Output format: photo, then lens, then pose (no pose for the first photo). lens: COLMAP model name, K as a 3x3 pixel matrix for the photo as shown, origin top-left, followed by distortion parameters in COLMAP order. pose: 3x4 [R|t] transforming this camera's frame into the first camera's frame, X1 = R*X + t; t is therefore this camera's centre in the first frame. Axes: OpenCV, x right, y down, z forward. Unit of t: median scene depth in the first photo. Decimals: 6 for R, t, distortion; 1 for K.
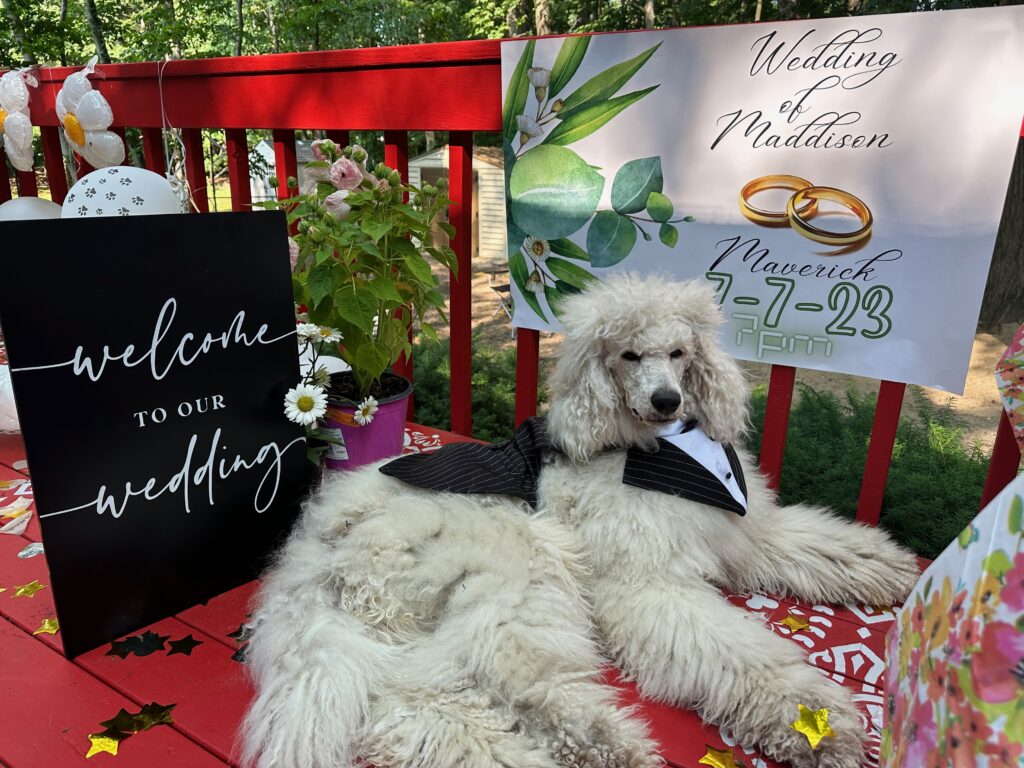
lens RADIAL K [[725.6, 0, 517.4], [0, 725.6, 382.0], [0, 0, 1]] dist [0.040667, -0.070393]
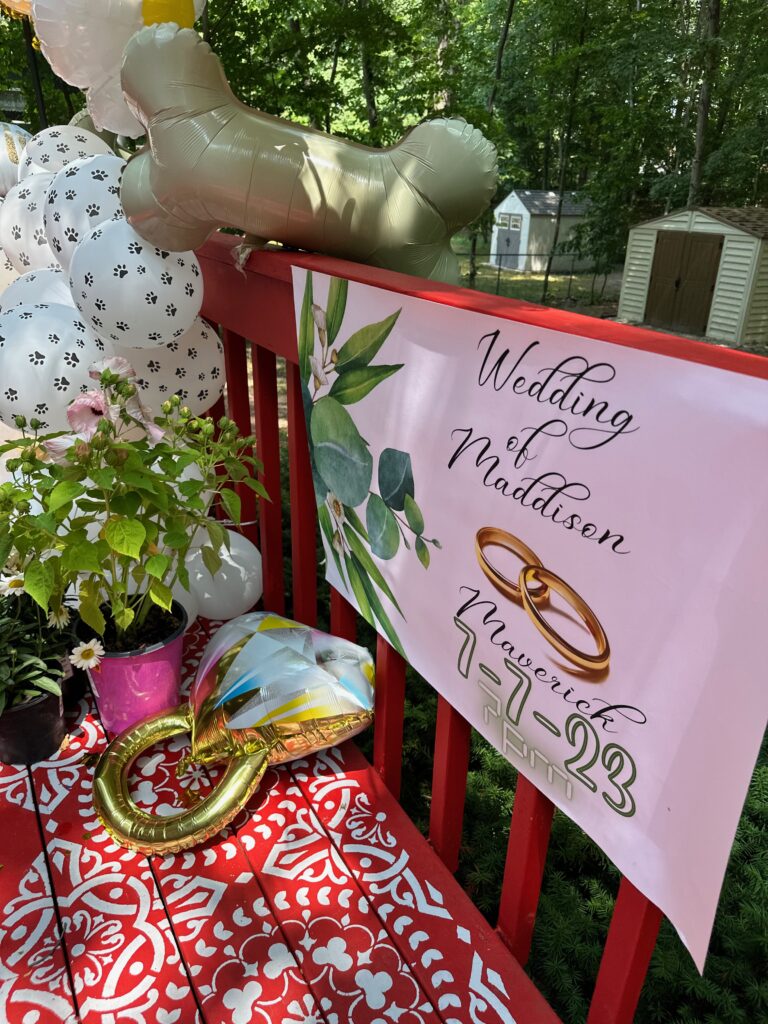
lens RADIAL K [[728.2, 0, 386.0], [0, 728.2, 515.1], [0, 0, 1]] dist [0.084020, -0.135414]
pose [[0.873123, 0.202075, -0.443647, 0.533980], [-0.147540, 0.976899, 0.154597, -0.373539], [0.464638, -0.069527, 0.882767, 0.348687]]
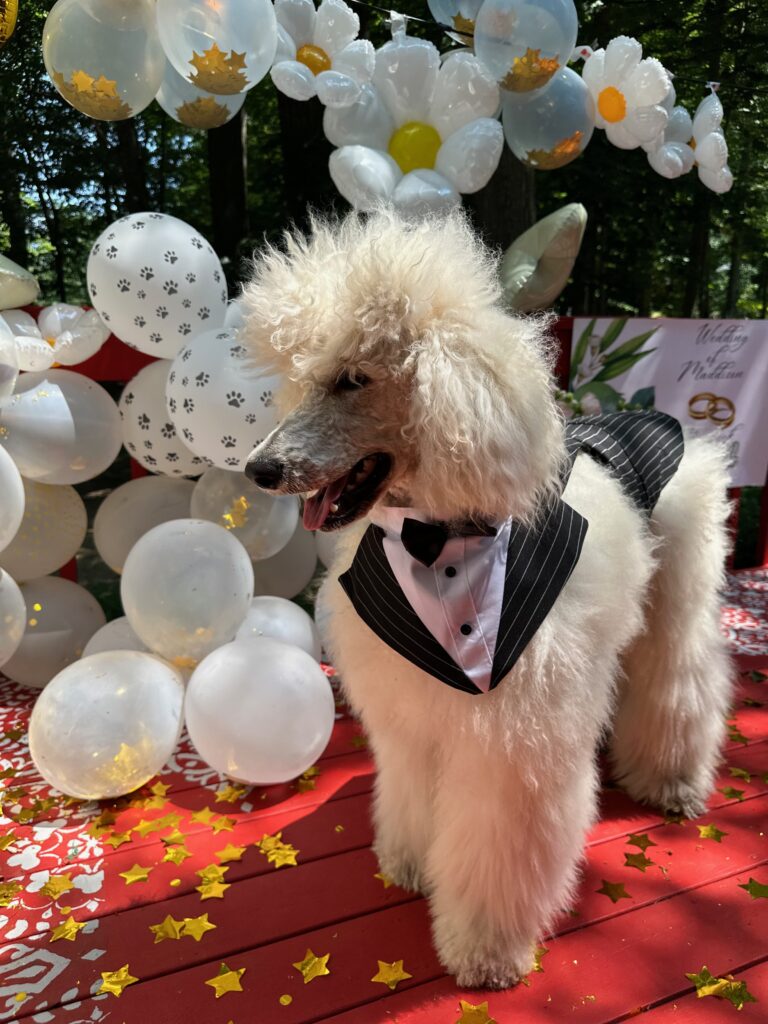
lens RADIAL K [[726.2, 0, 383.2], [0, 726.2, 498.9], [0, 0, 1]] dist [0.032011, -0.051033]
pose [[0.607854, -0.182396, 0.772817, -1.658302], [0.249061, 0.967941, 0.032551, -0.276930], [-0.753978, 0.172692, 0.633794, 0.446517]]
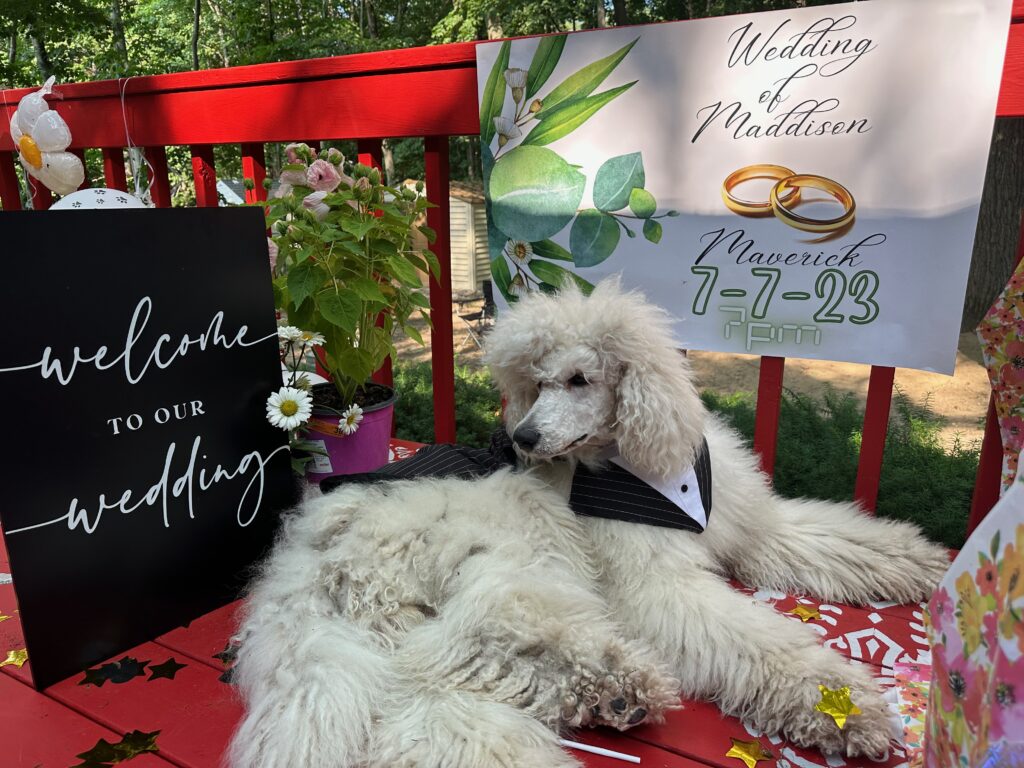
lens RADIAL K [[724.9, 0, 523.3], [0, 724.9, 382.7], [0, 0, 1]] dist [0.033331, -0.052106]
pose [[0.997837, -0.037731, 0.053833, -0.032105], [0.040076, 0.998264, -0.043151, 0.044387], [-0.052112, 0.045215, 0.997617, 0.028868]]
